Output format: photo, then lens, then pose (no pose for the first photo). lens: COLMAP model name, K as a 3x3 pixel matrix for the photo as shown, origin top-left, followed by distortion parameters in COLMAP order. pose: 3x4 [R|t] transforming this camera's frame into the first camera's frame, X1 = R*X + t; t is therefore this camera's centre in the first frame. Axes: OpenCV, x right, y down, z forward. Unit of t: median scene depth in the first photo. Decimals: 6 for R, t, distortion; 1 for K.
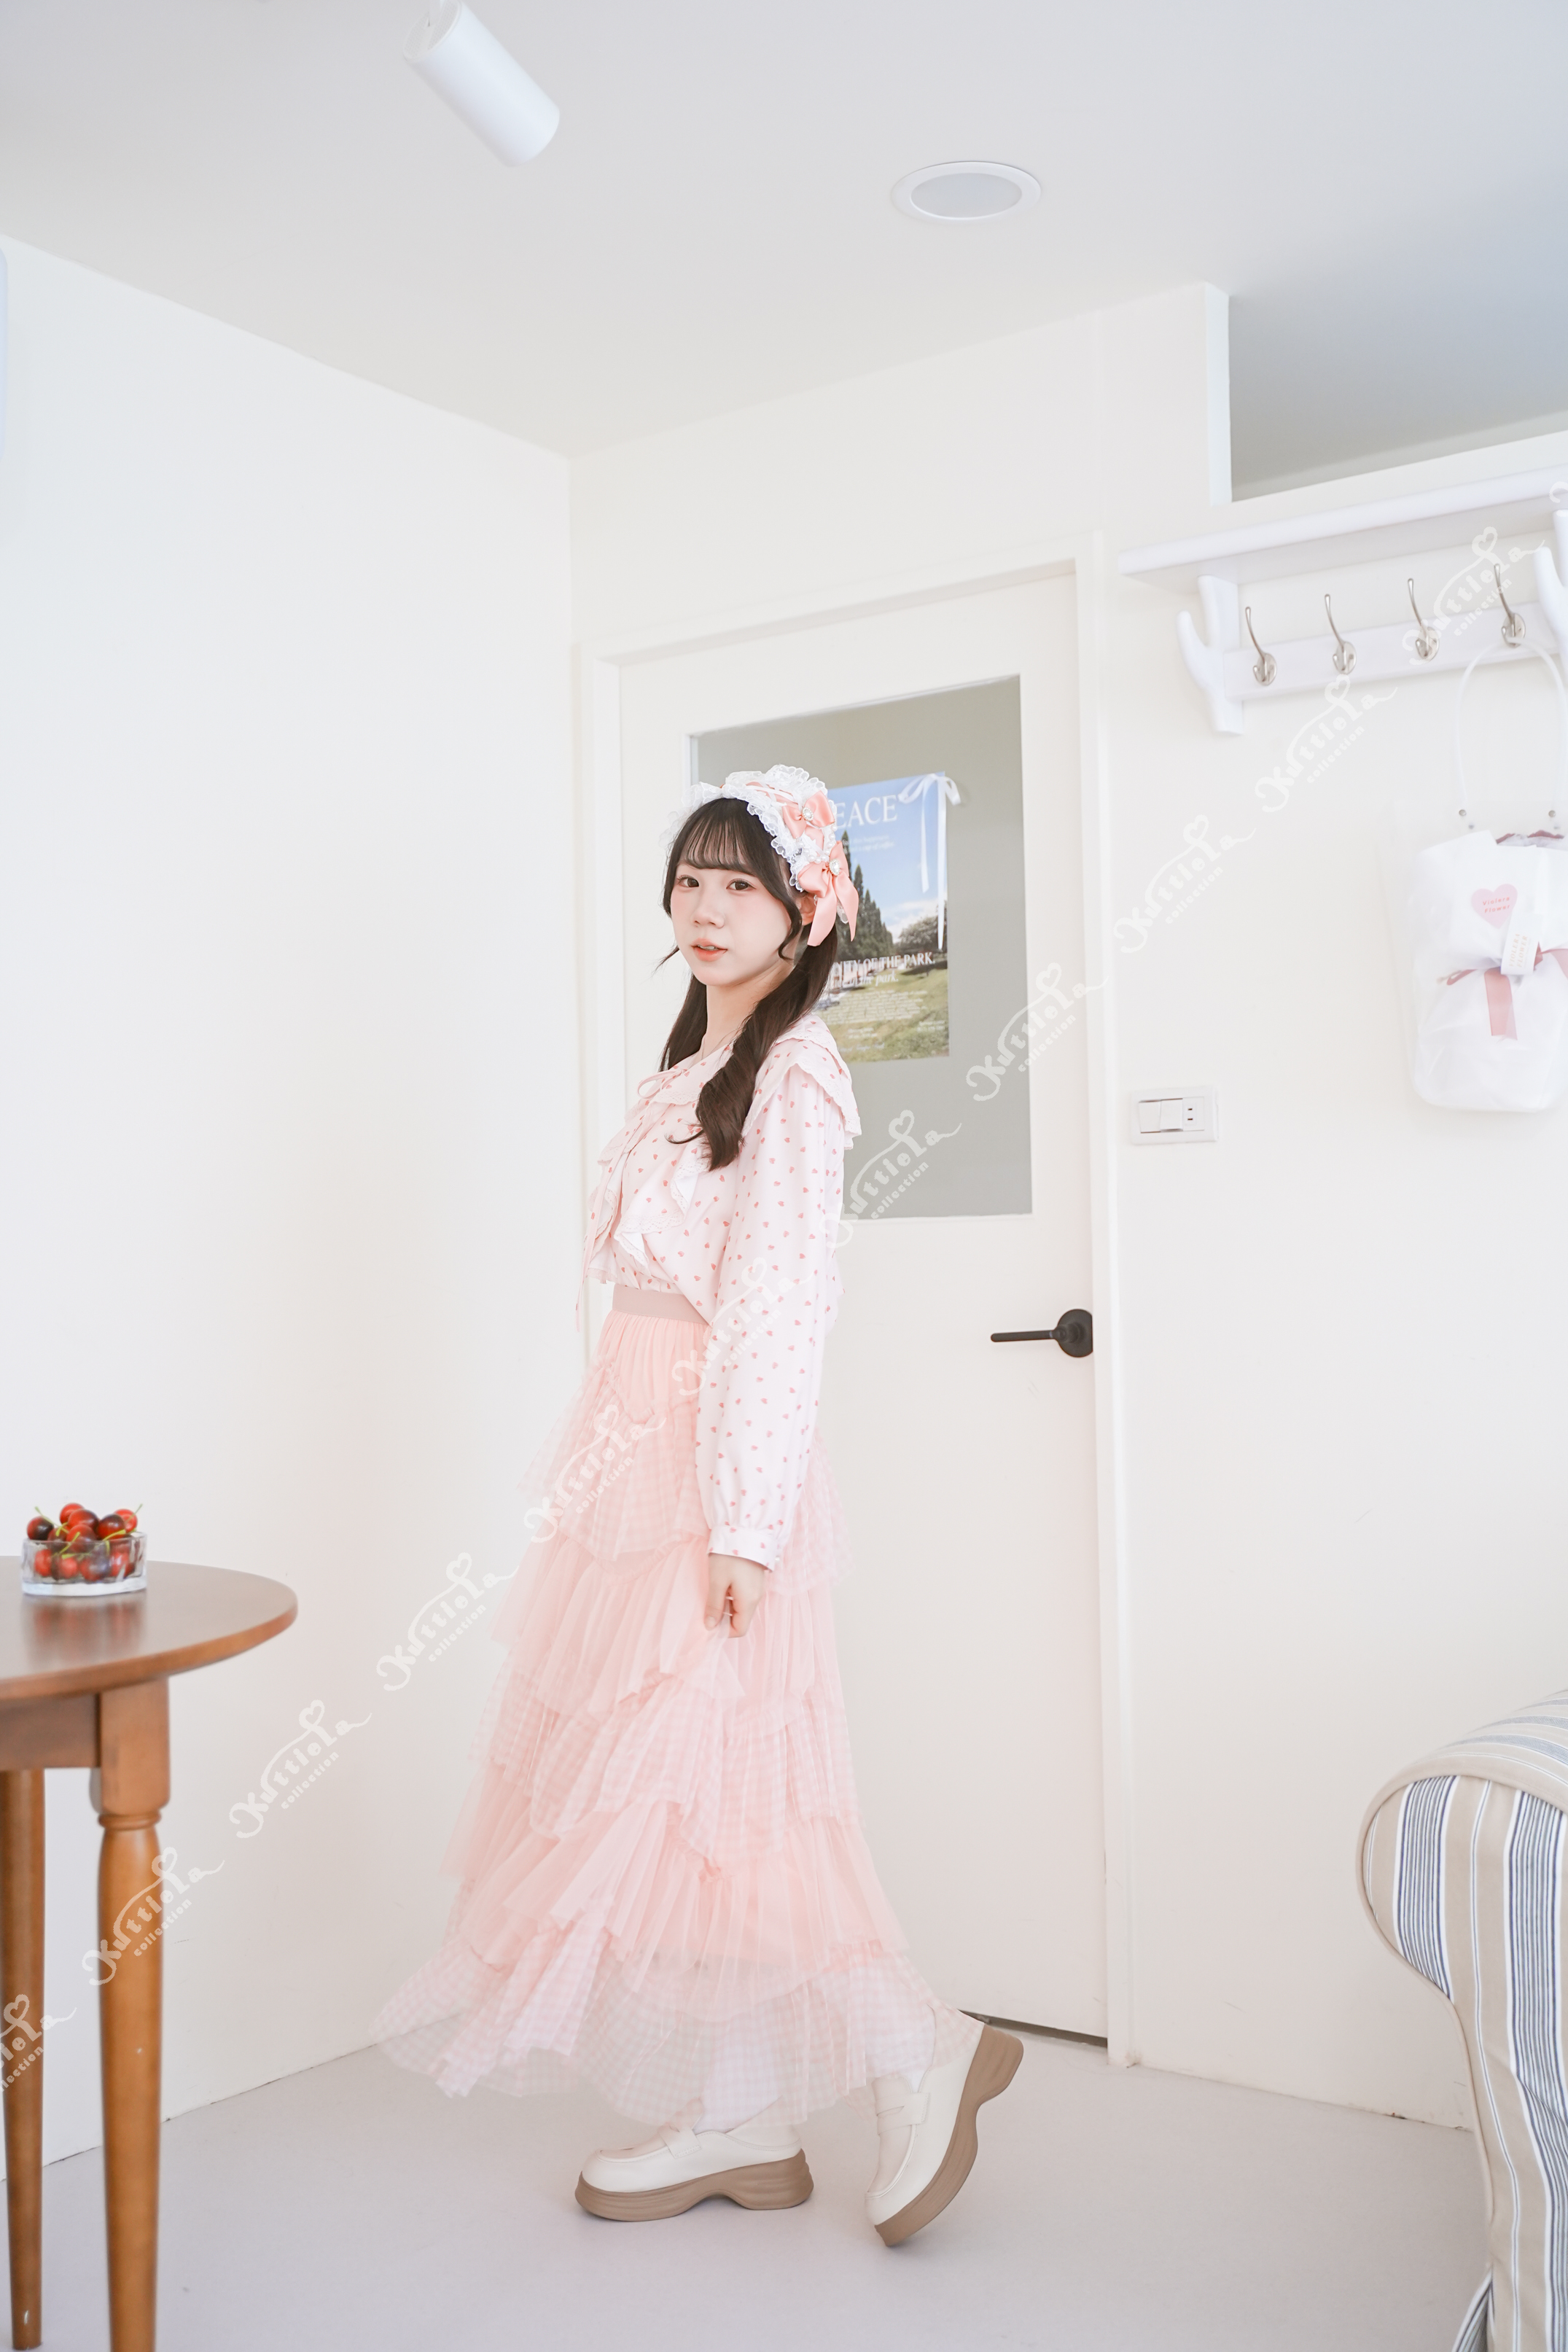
lens RADIAL K [[2463.7, 0, 781.4], [0, 2463.7, 1170.5], [0, 0, 1]] dist [-0.012706, 0.000000]
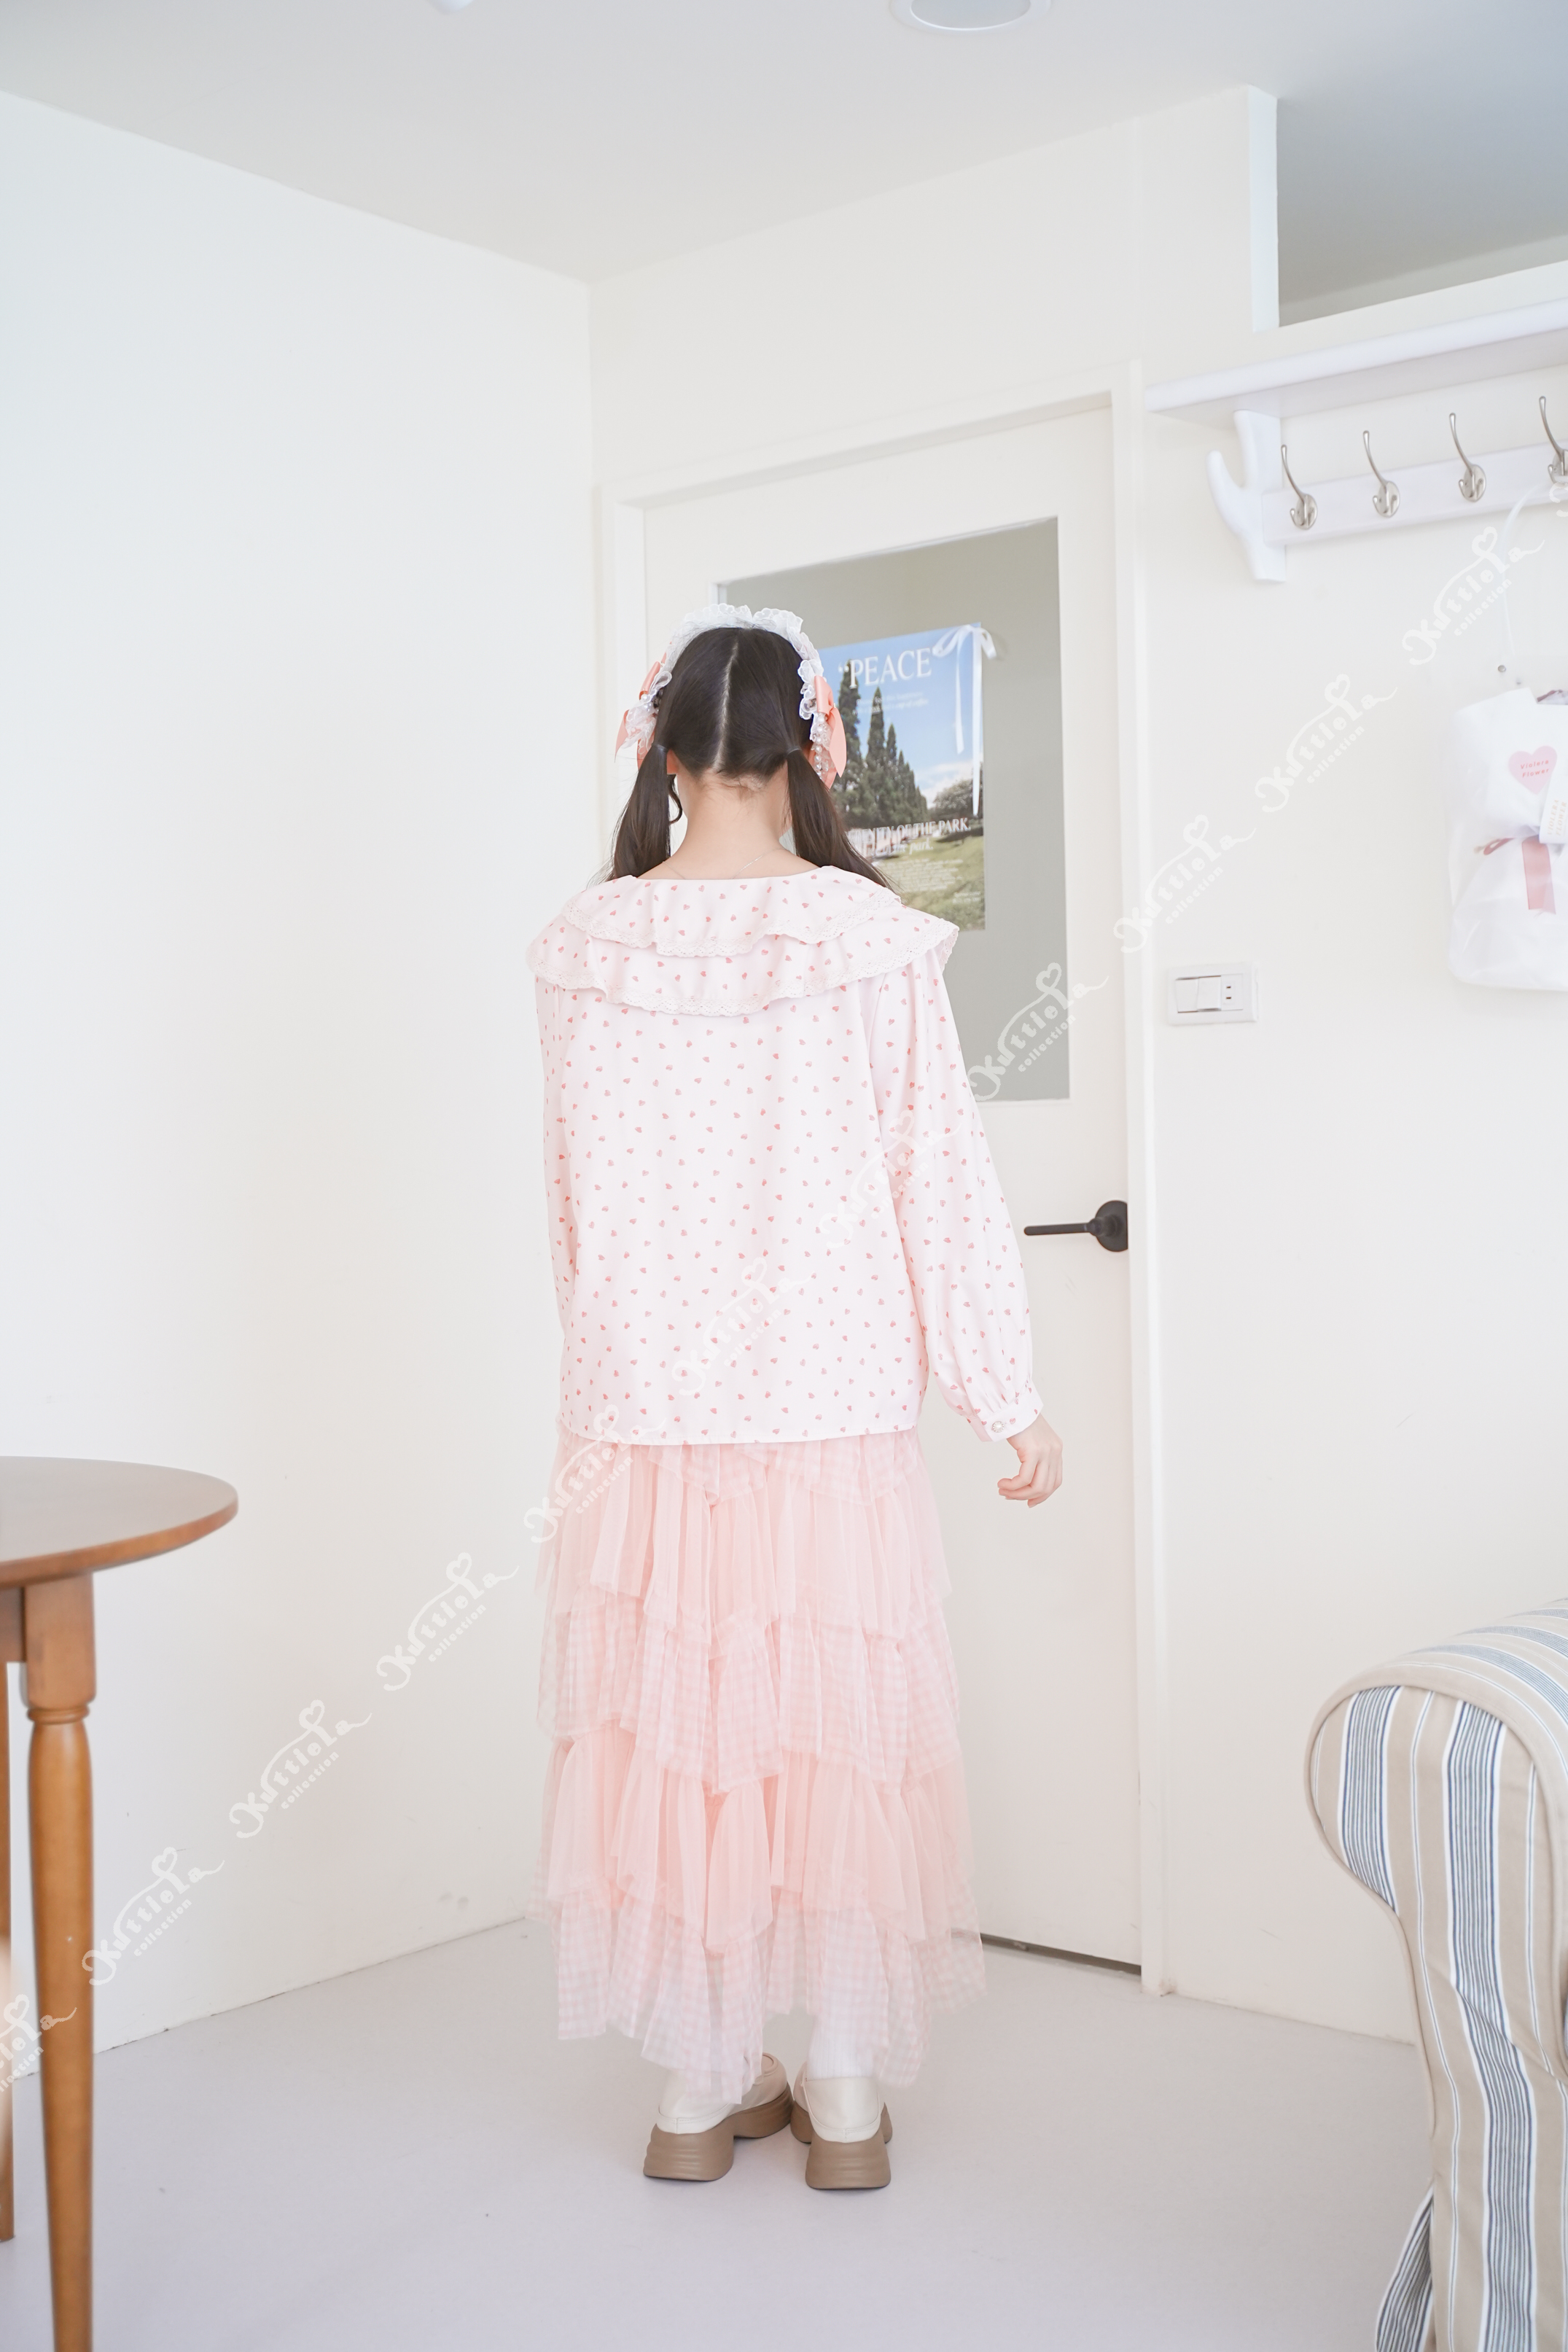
lens RADIAL K [[2775.8, 0, 776.3], [0, 2775.8, 1172.2], [0, 0, 1]] dist [-0.010580, 0.000000]
pose [[0.997752, -0.002572, -0.066970, 0.073200], [0.005918, 0.998741, 0.049805, -0.009282], [0.066758, -0.050089, 0.996511, -0.072388]]
